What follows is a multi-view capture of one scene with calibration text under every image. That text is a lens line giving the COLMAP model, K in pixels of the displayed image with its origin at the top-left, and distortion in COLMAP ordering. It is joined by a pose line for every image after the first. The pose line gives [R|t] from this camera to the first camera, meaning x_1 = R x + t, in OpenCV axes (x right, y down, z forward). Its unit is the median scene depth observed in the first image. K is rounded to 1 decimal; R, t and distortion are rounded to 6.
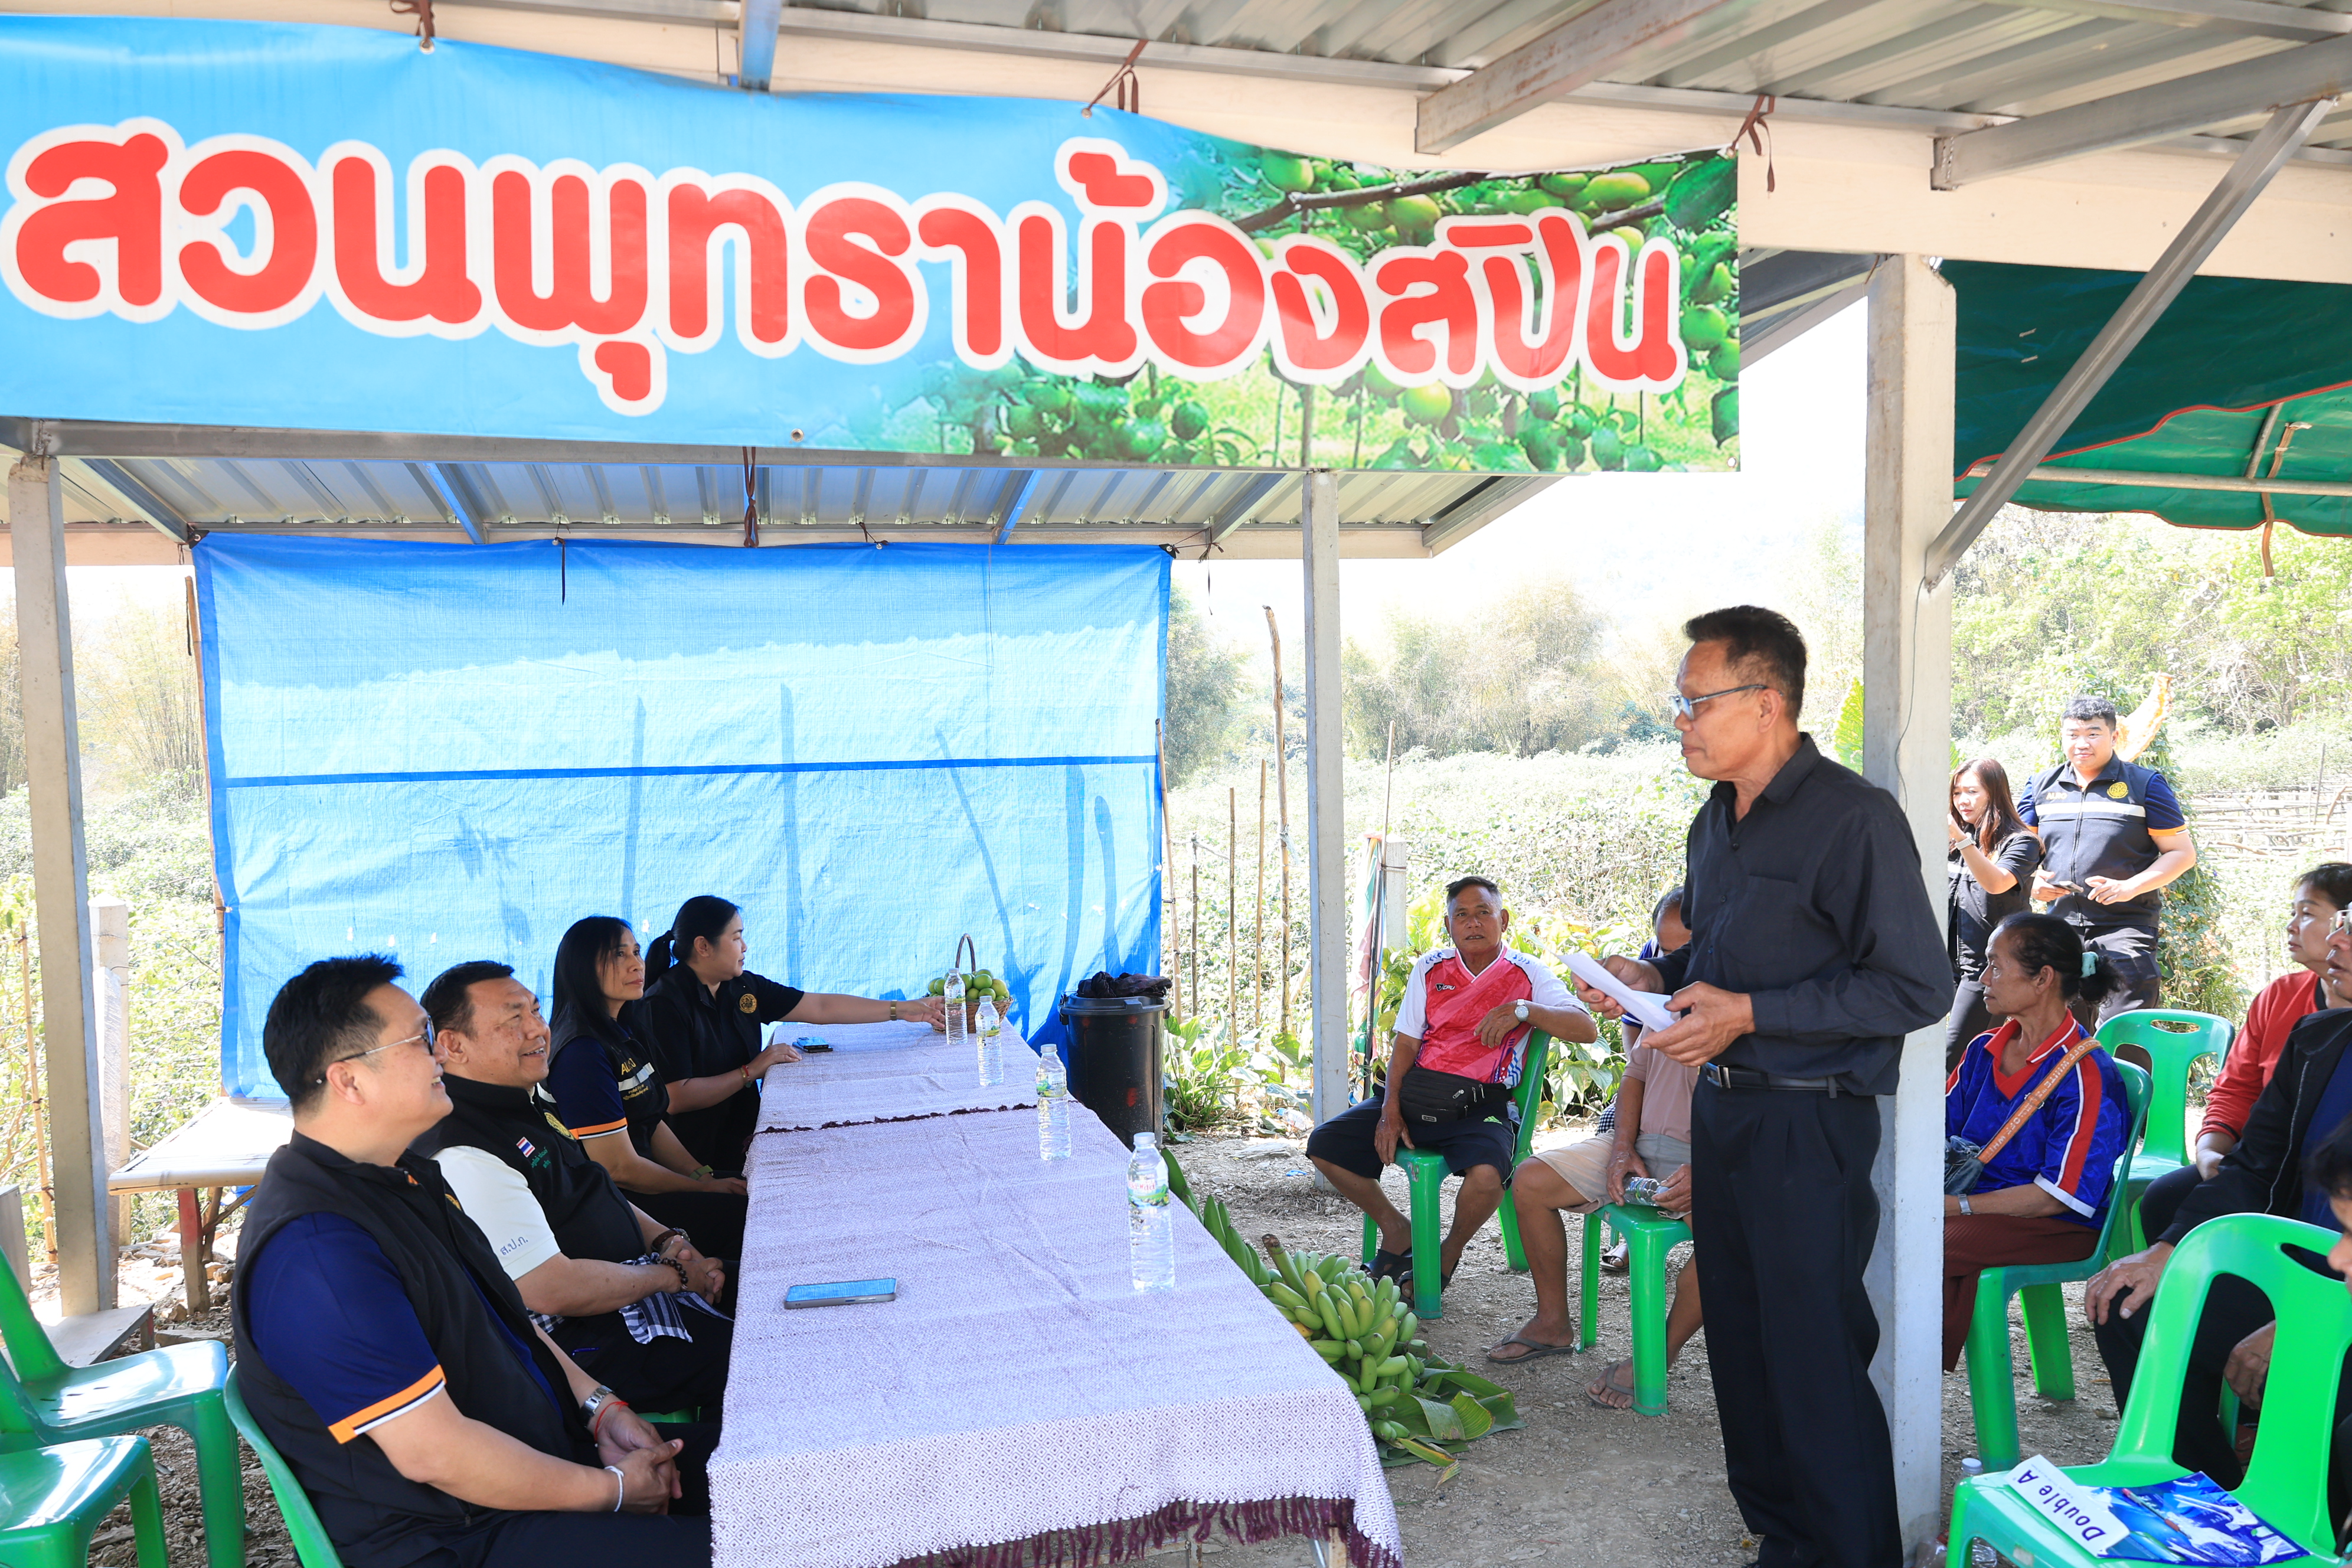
lens RADIAL K [[1576.7, 0, 1197.9], [0, 1576.7, 780.7], [0, 0, 1]] dist [0.021279, -0.018591]
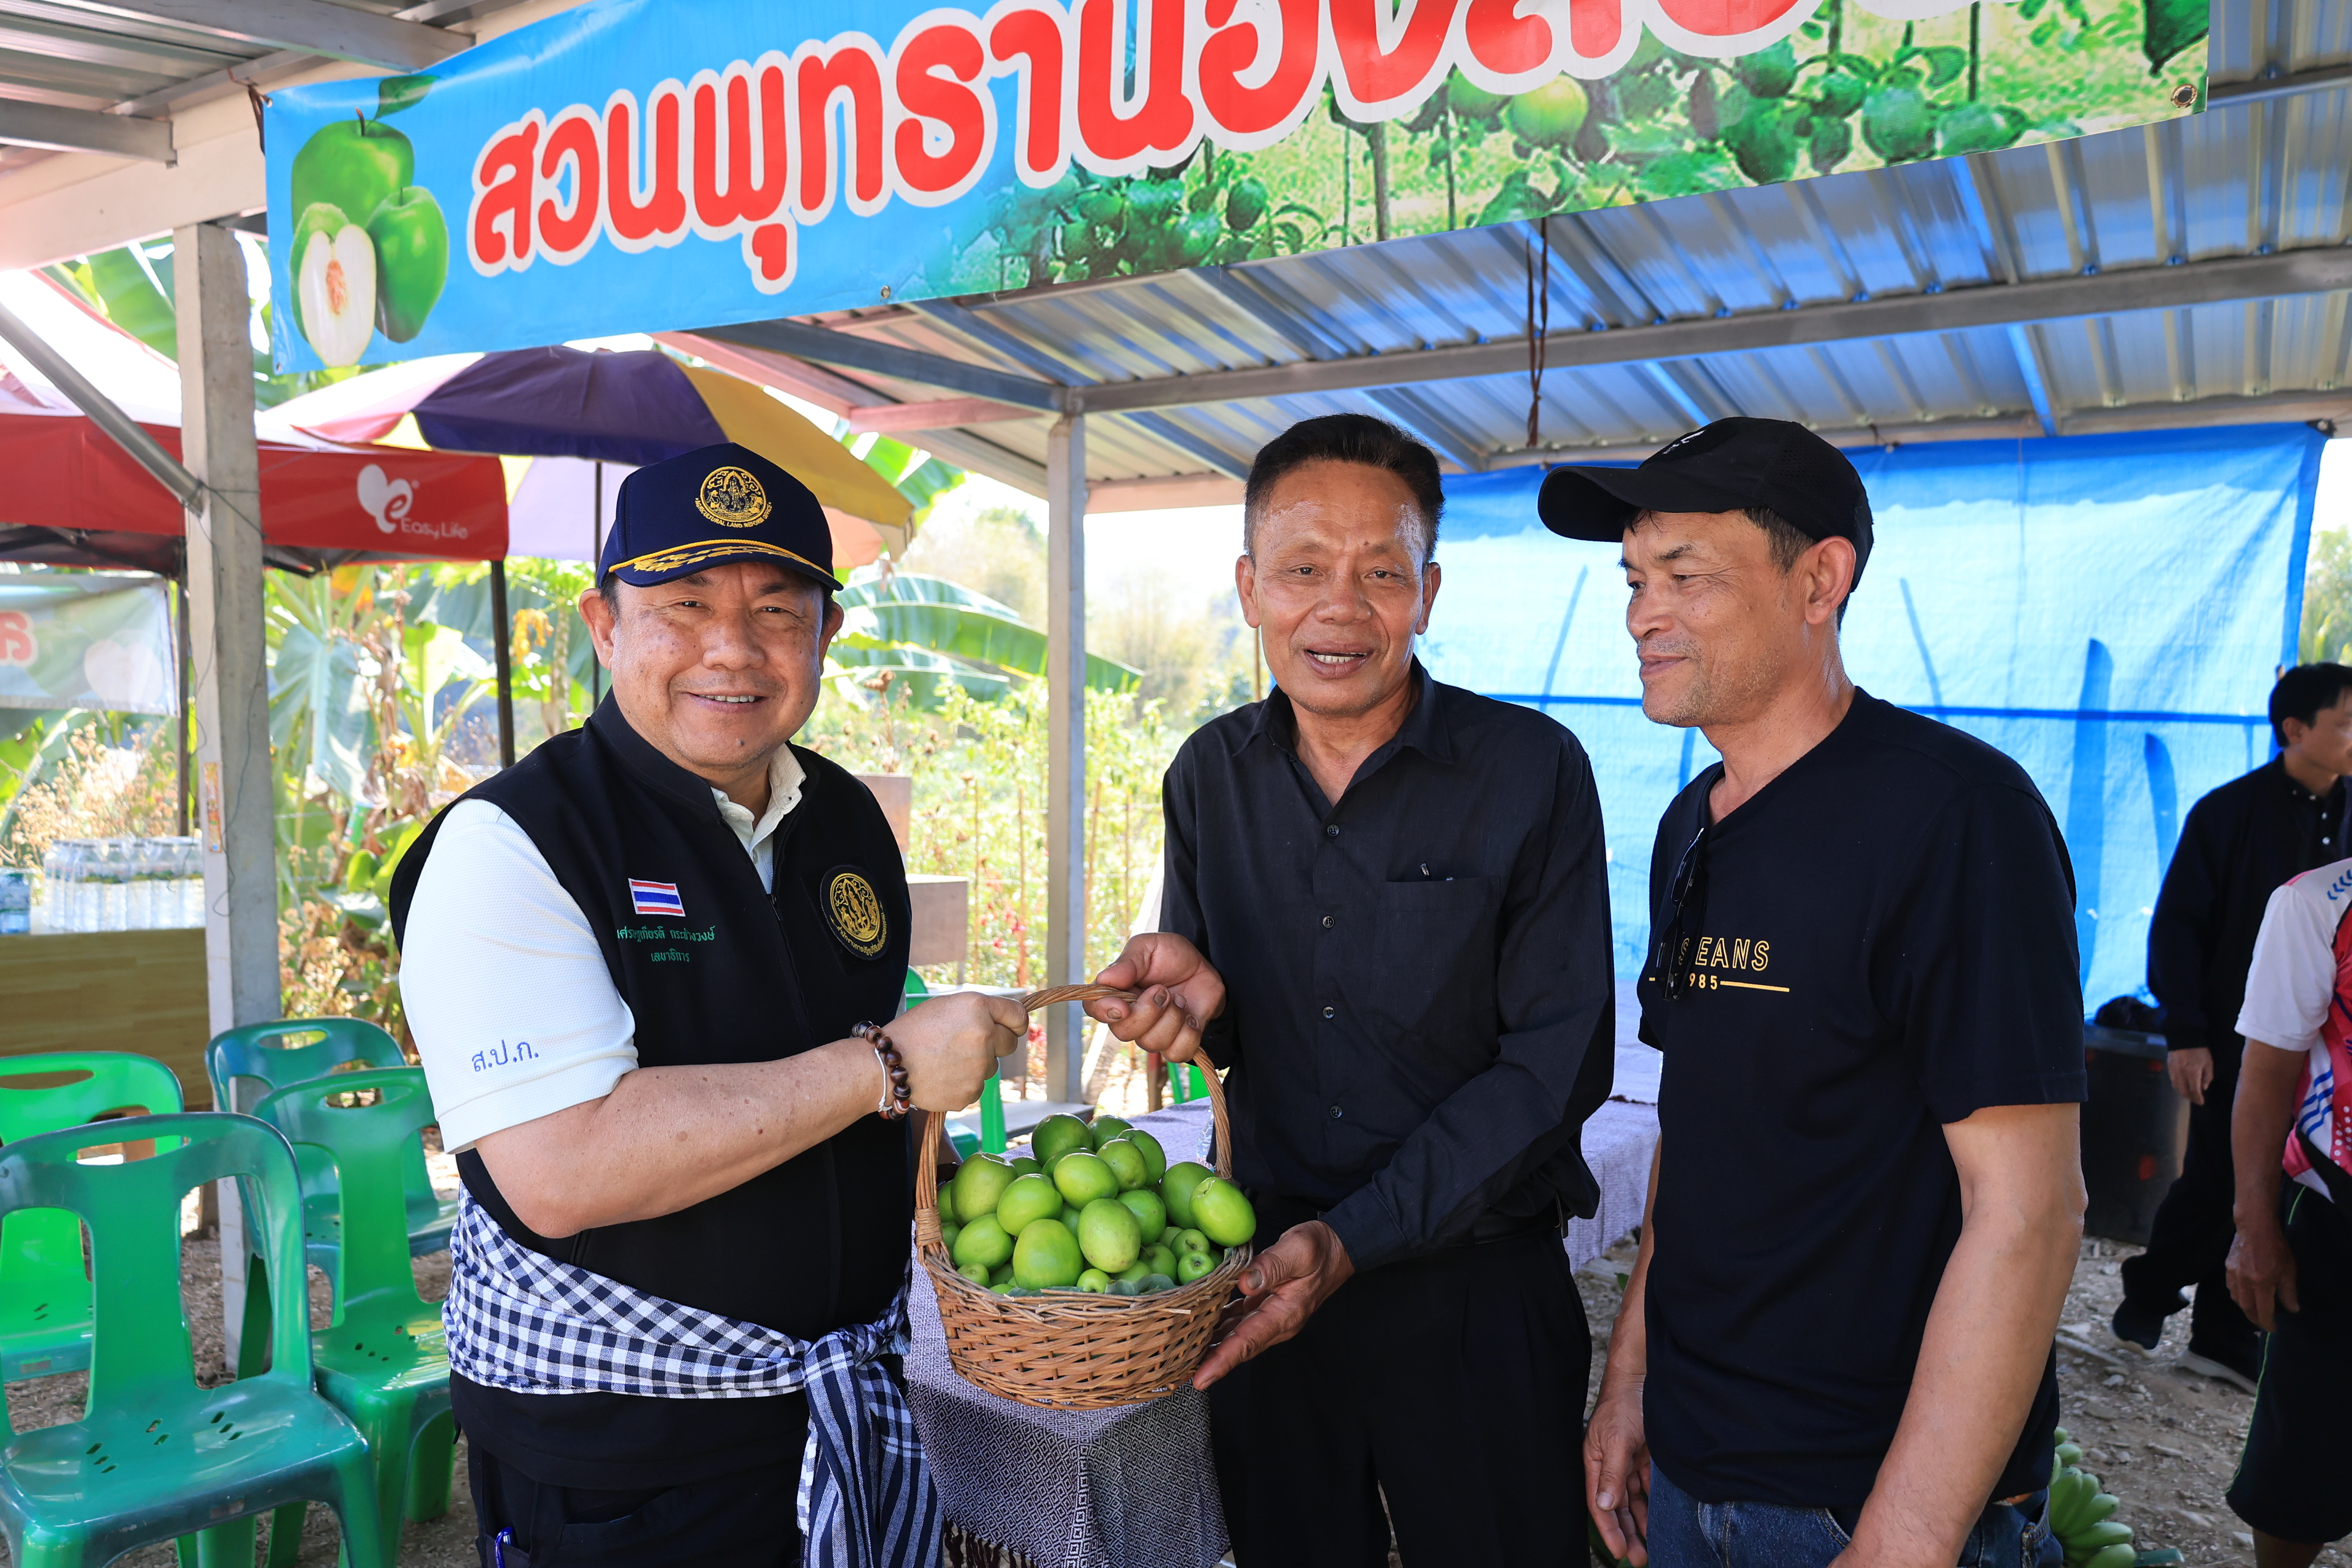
lens RADIAL K [[1576.7, 0, 1177.4], [0, 1576.7, 776.2], [0, 0, 1]] dist [0.021279, -0.018591]
pose [[0.654940, 0.086763, -0.750684, 0.588019], [-0.067847, 0.996126, 0.055937, 0.012543], [0.752629, 0.014297, 0.658290, 0.465624]]
